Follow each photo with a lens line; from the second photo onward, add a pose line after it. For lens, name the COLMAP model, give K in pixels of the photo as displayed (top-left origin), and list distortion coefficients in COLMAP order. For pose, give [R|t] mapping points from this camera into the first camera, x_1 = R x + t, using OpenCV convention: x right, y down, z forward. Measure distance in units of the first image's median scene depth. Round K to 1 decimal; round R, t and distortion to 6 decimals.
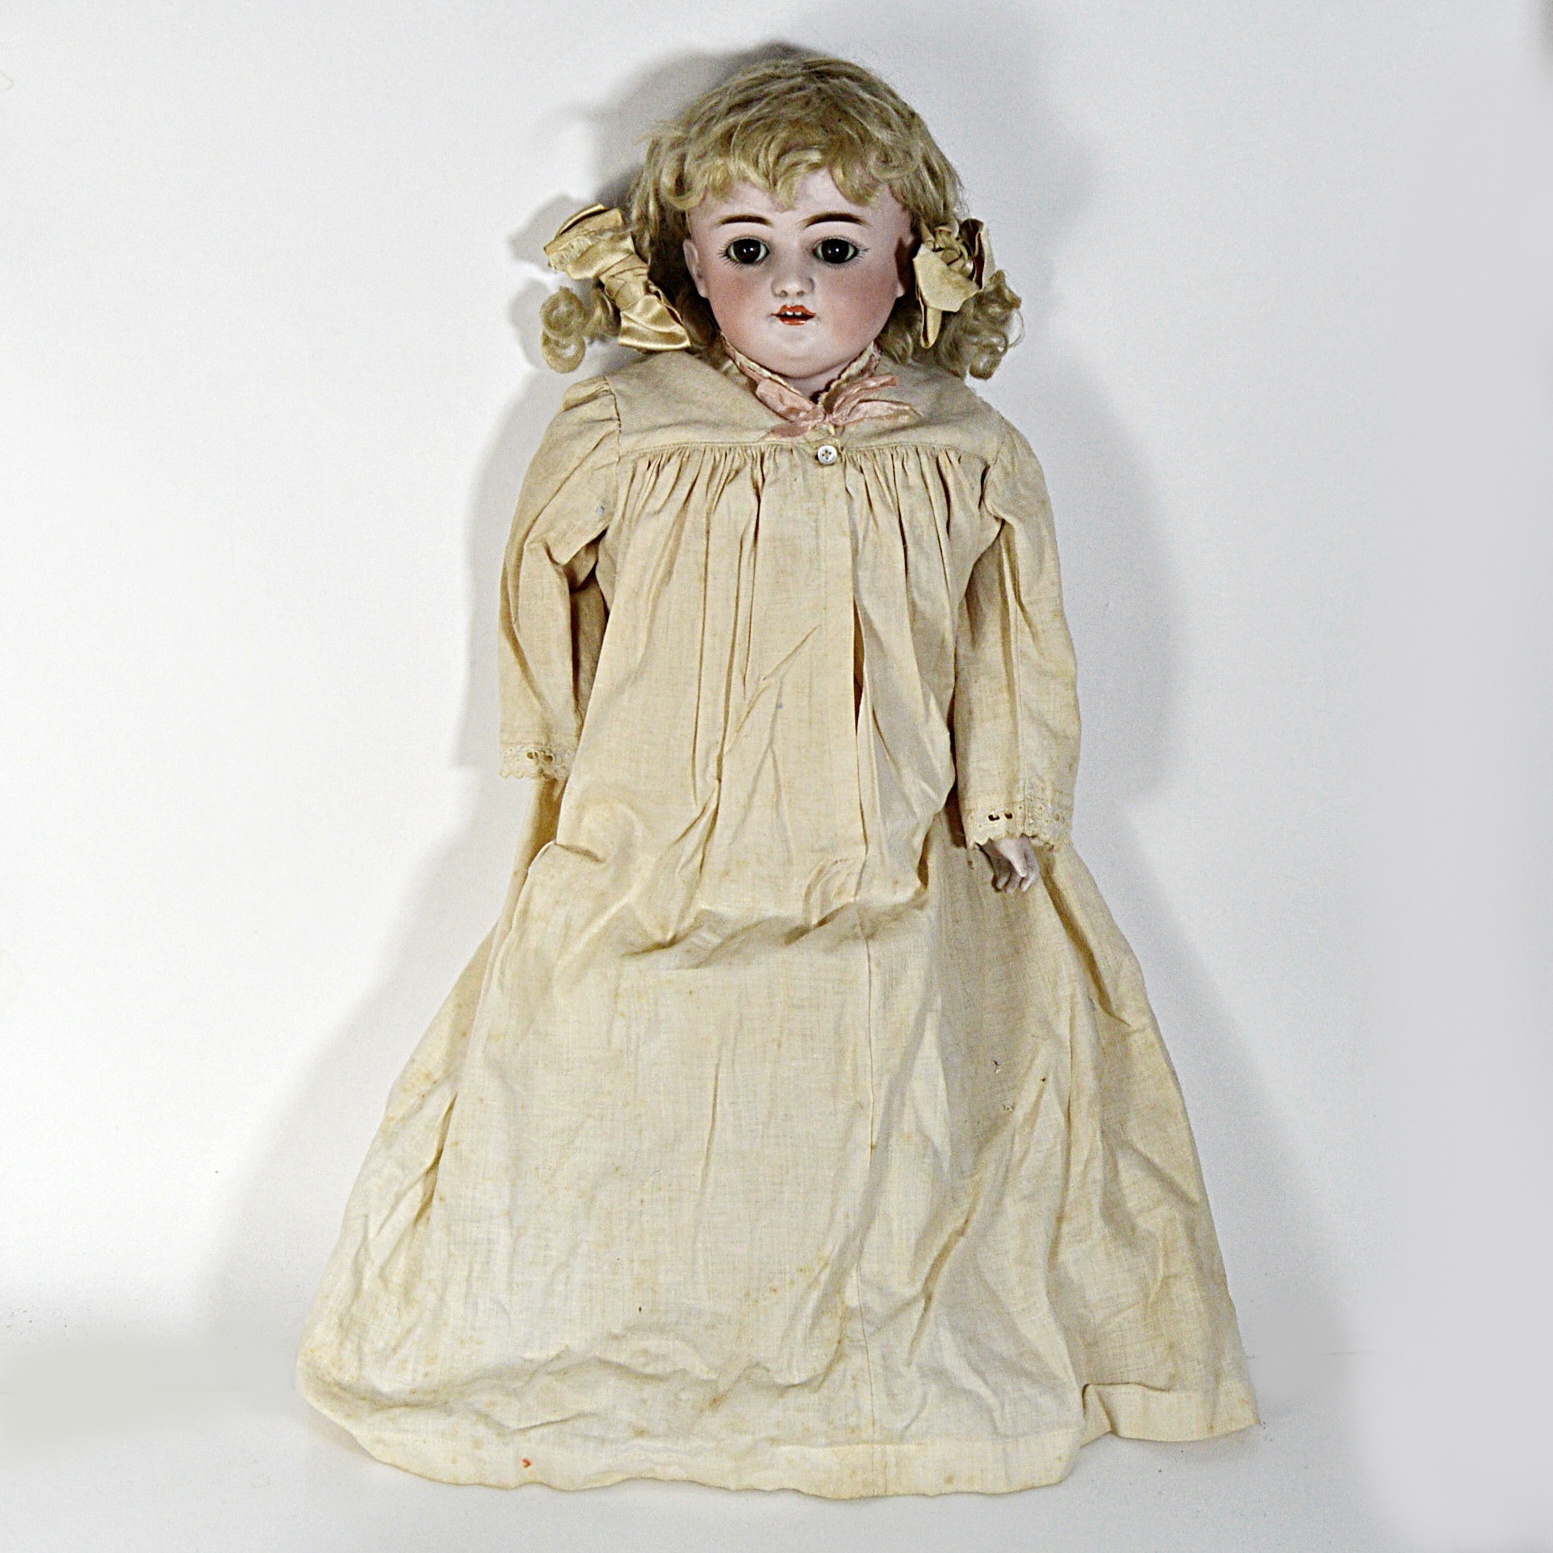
lens RADIAL K [[3024.6, 0, 780.9], [0, 3024.6, 776.9], [0, 0, 1]] dist [-0.080360, 0.000000]
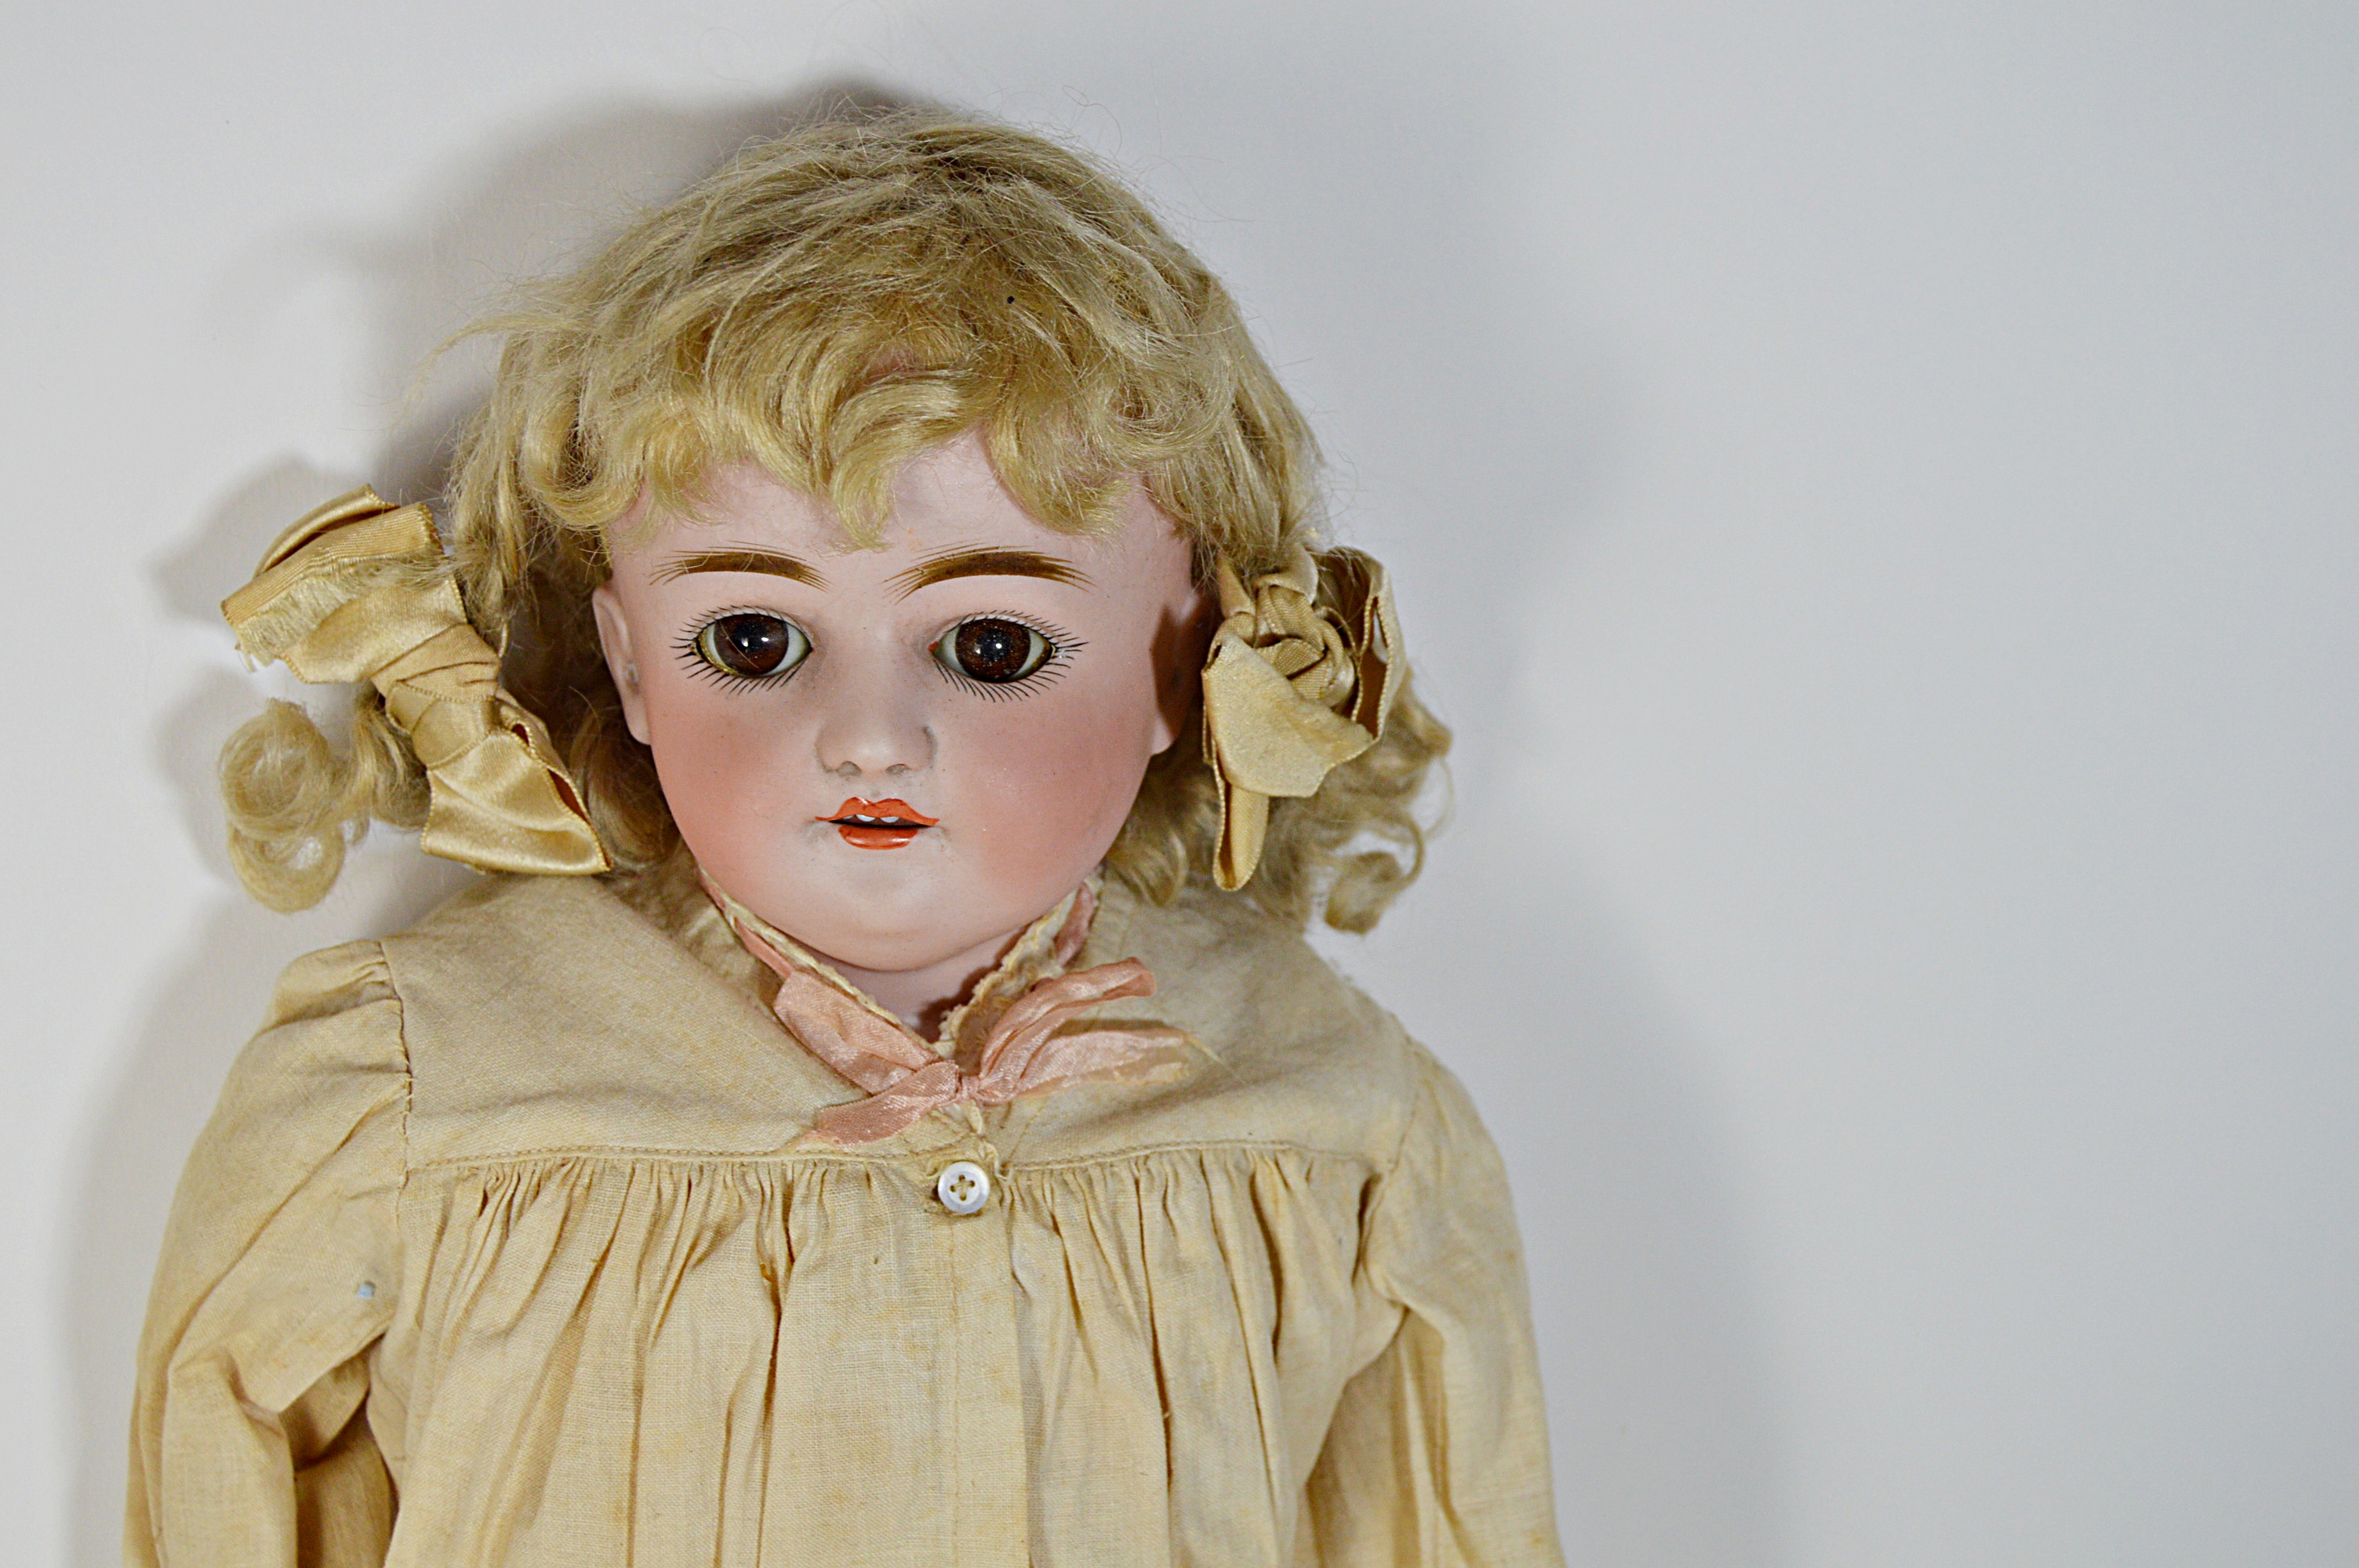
lens RADIAL K [[3671.0, 0, 1173.4], [0, 3671.0, 779.8], [0, 0, 1]] dist [-0.052746, 0.000000]
pose [[0.996987, 0.013075, 0.076455, 0.005809], [-0.008863, 0.998437, -0.055175, -0.130288], [-0.077057, 0.054331, 0.995545, 0.539612]]
